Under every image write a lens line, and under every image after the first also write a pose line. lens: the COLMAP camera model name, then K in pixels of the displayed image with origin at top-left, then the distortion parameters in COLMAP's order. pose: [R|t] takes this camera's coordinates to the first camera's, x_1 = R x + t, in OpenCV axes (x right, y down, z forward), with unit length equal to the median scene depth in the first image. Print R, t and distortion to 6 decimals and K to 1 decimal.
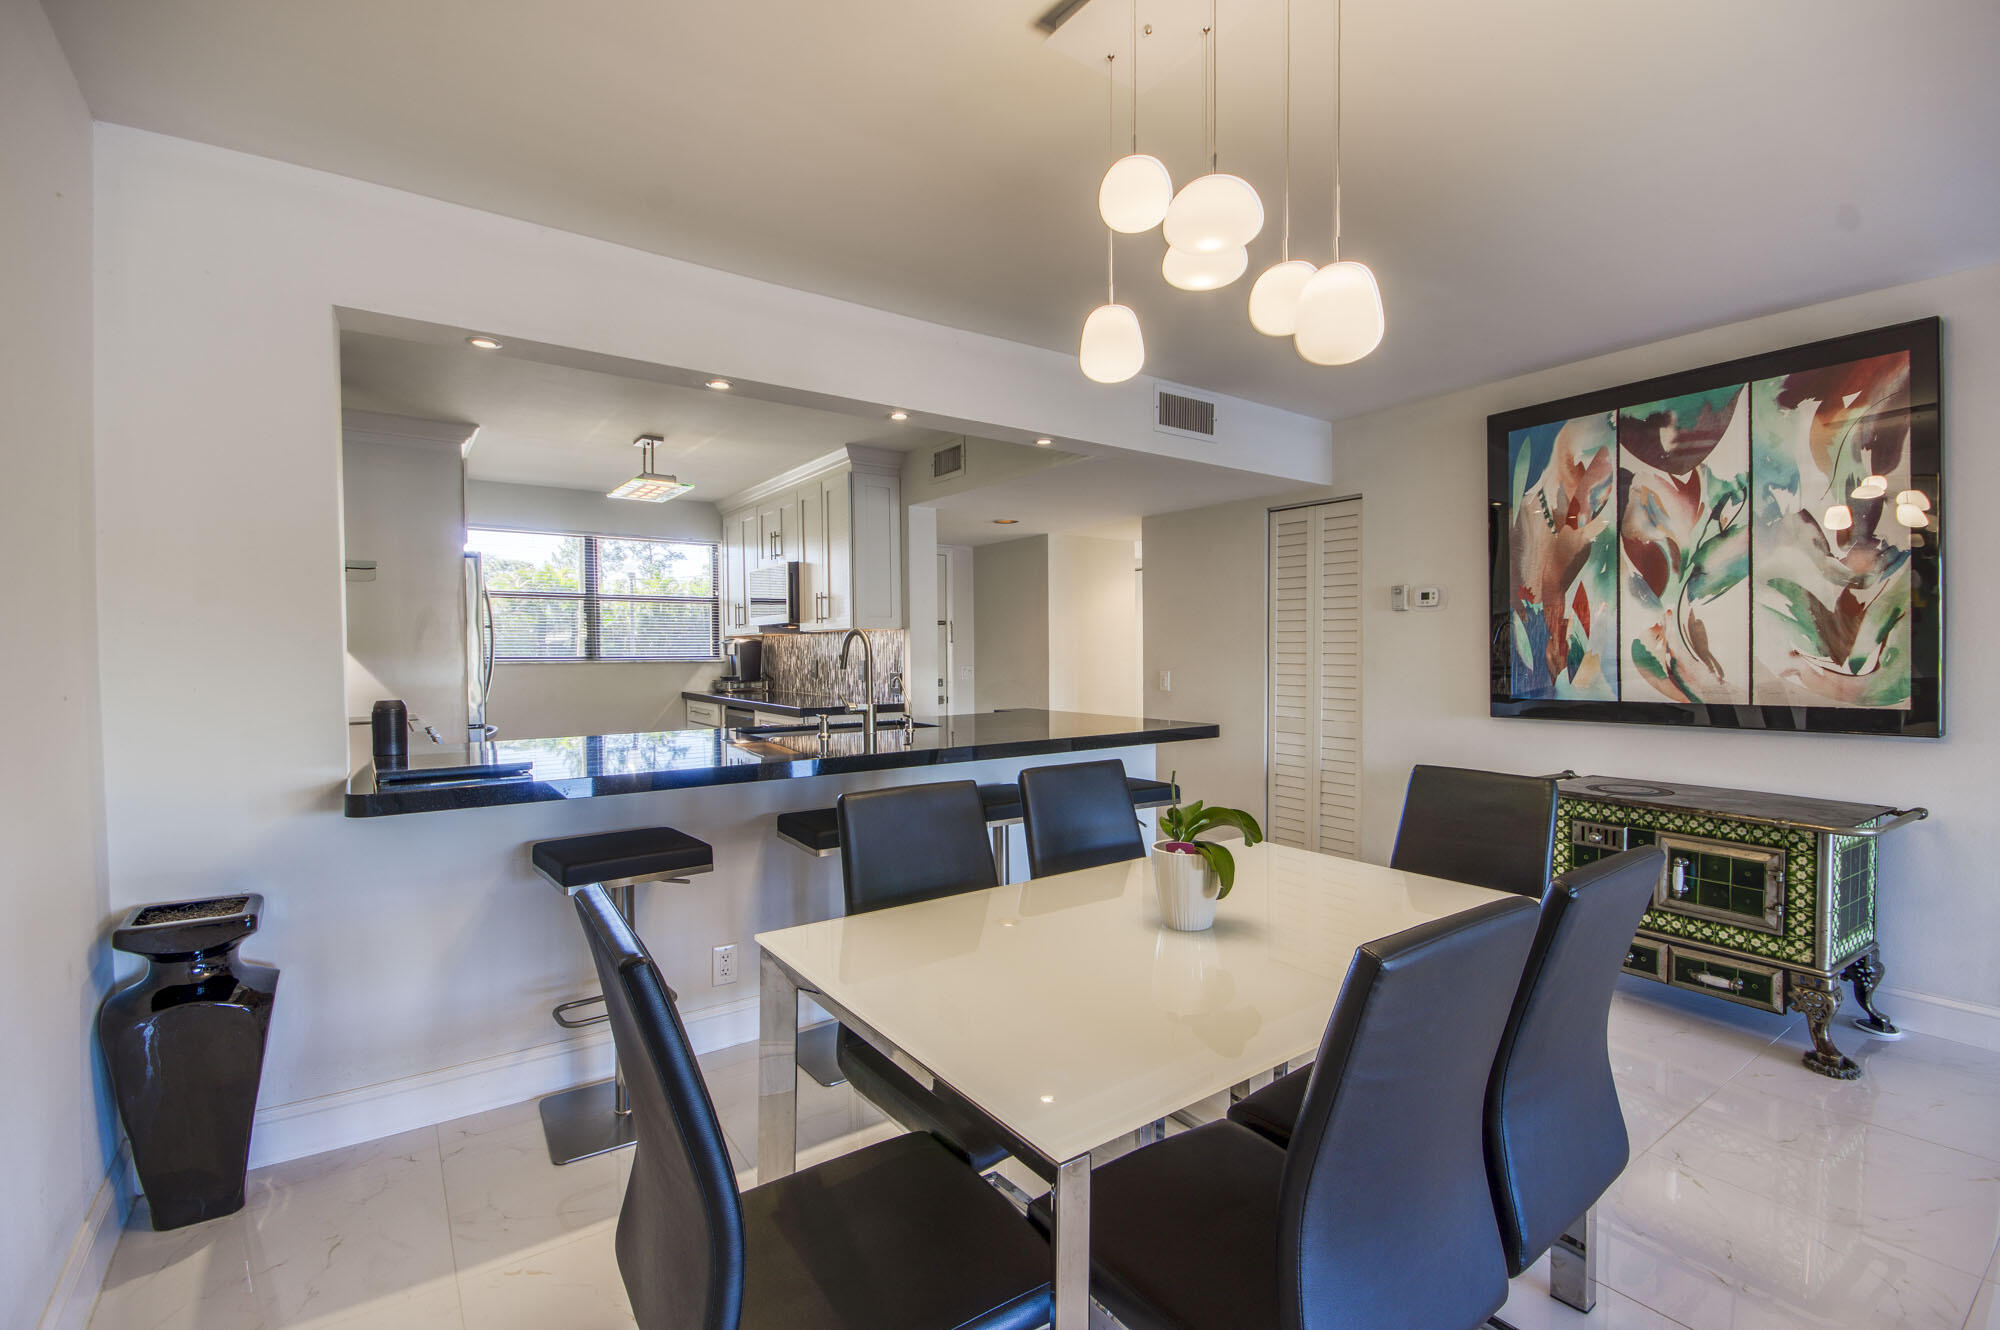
lens RADIAL K [[892.9, 0, 1005.8], [0, 892.9, 663.3], [0, 0, 1]] dist [0.000003, -0.000706]
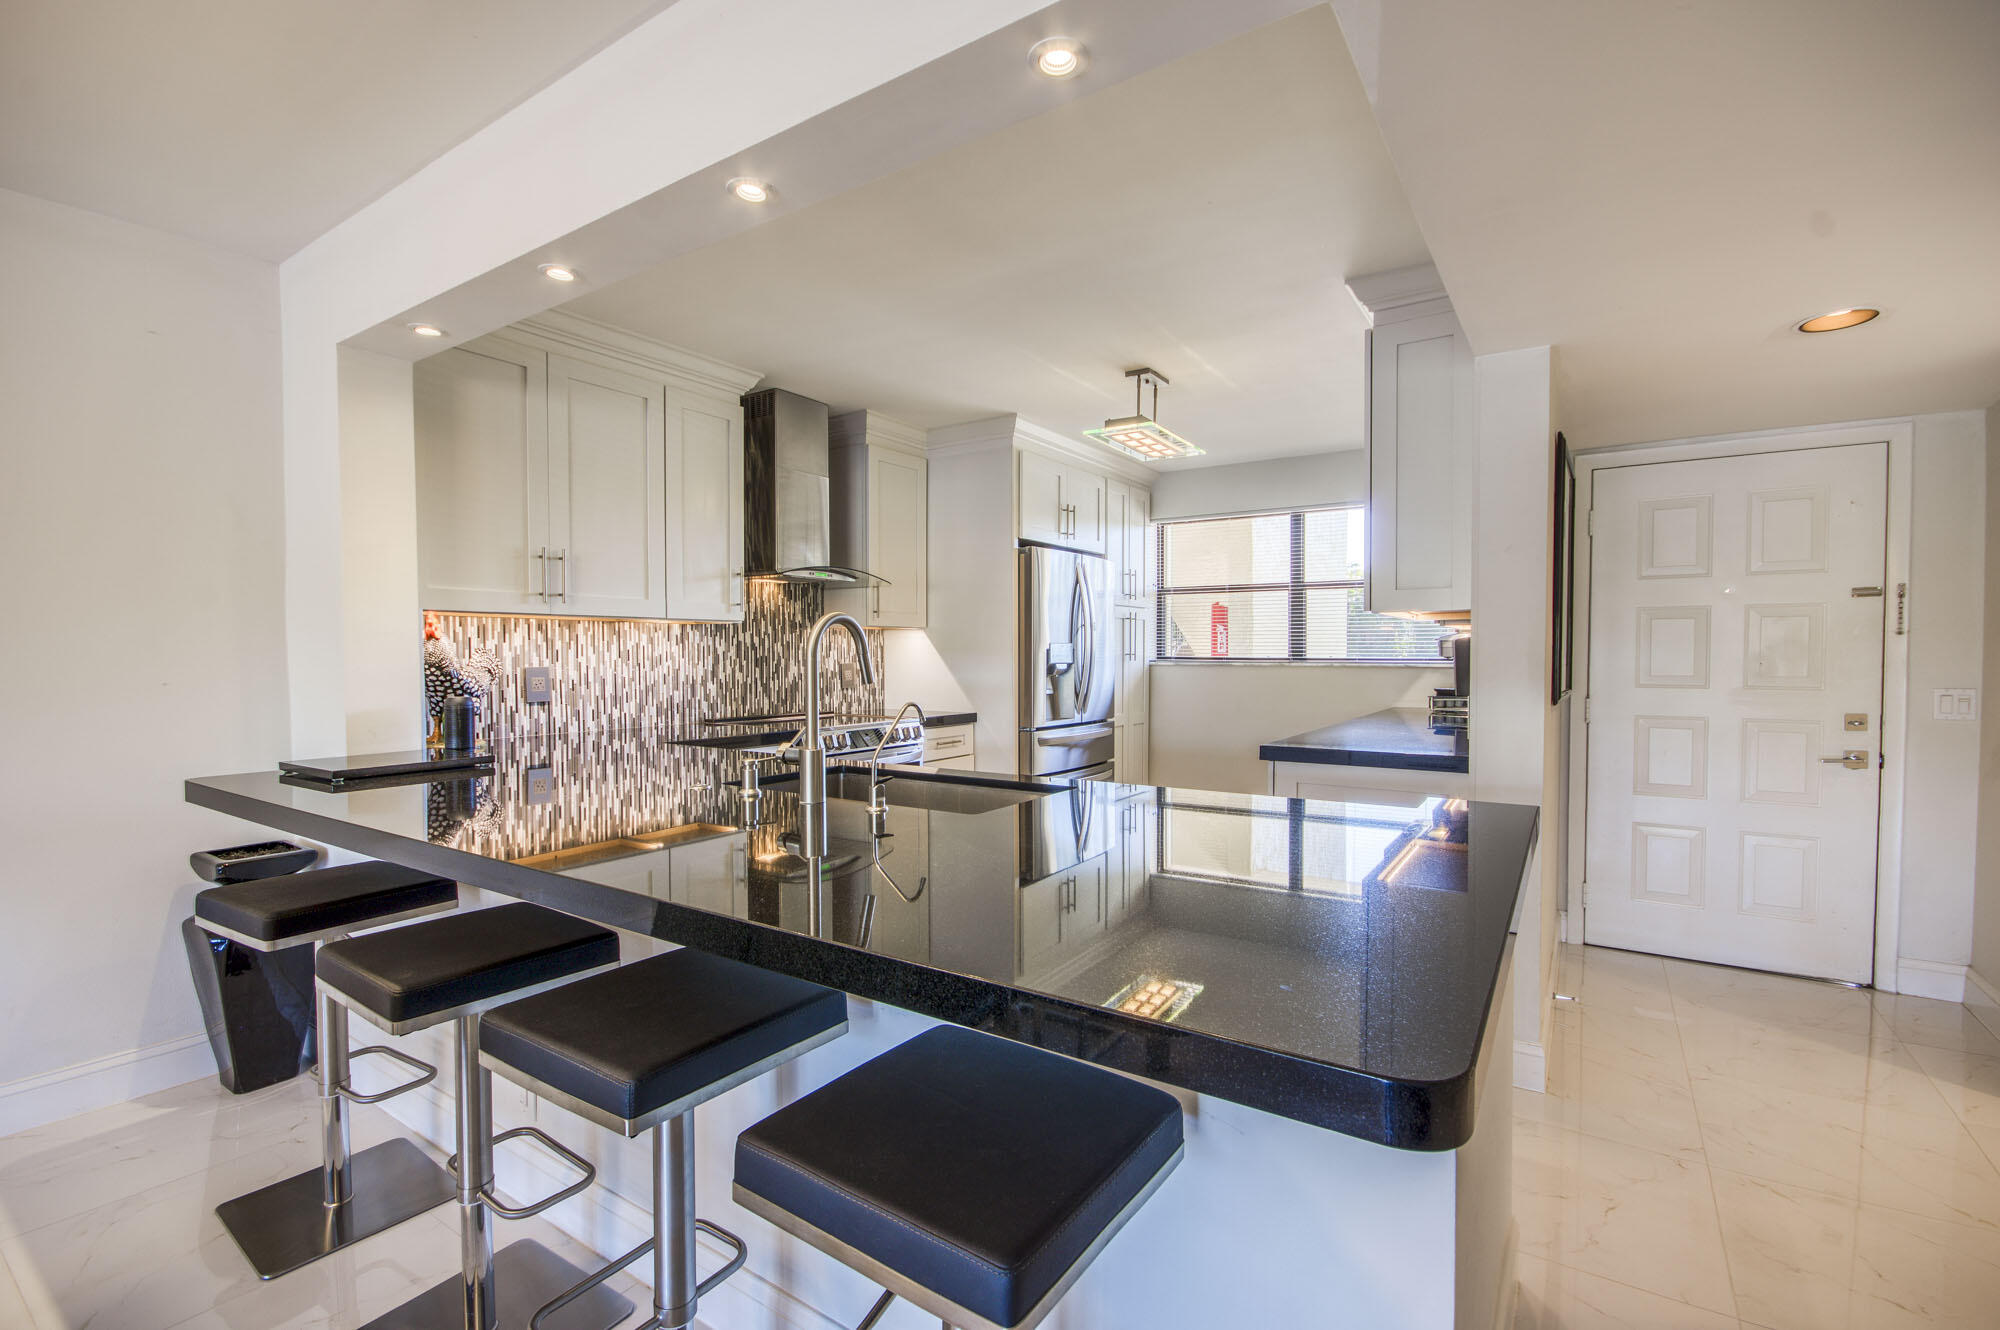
lens RADIAL K [[892.9, 0, 1010.4], [0, 892.9, 662.9], [0, 0, 1]] dist [0.000003, -0.000706]
pose [[0.367363, 0.012683, -0.929991, 0.196881], [-0.016221, 0.999842, 0.007228, -0.004643], [0.929936, 0.012430, 0.367511, 0.440214]]
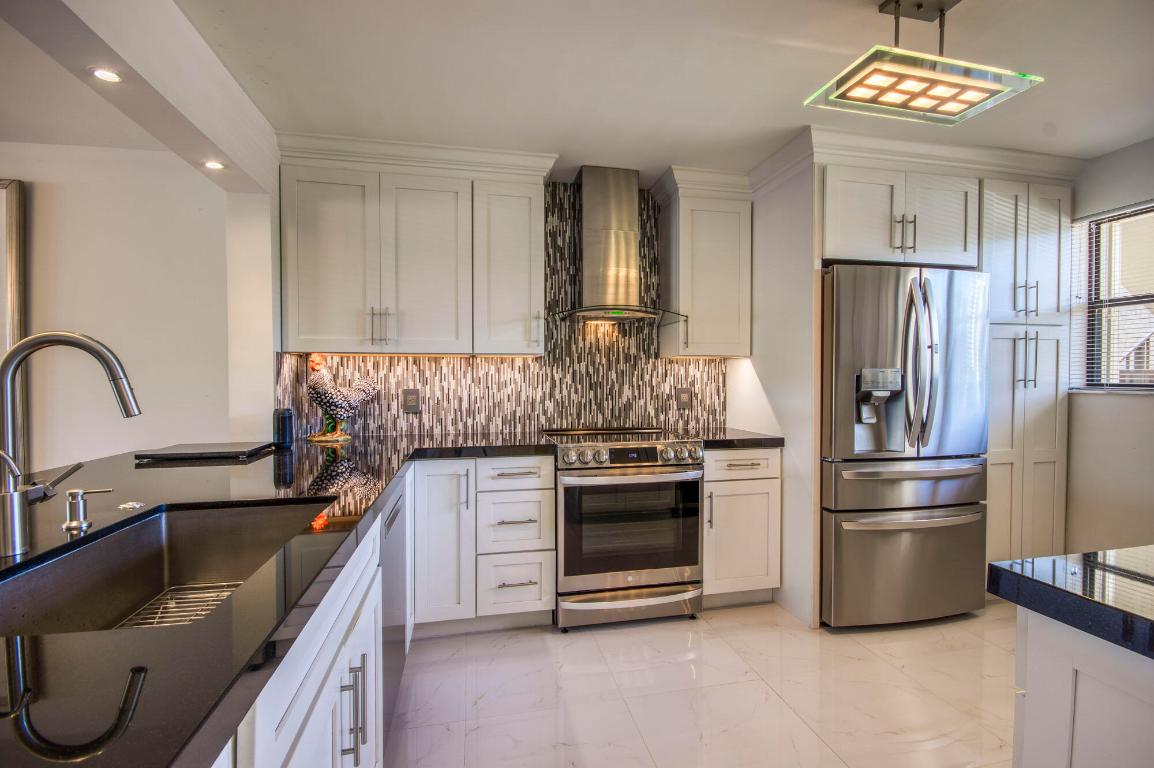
lens RADIAL K [[515.2, 0, 582.7], [0, 515.2, 381.6], [0, 0, 1]] dist [0.000003, -0.000706]
pose [[-0.381795, 0.006867, -0.924221, -0.015531], [-0.013164, 0.999831, 0.012866, -0.007731], [0.924153, 0.017078, -0.381640, 0.671869]]
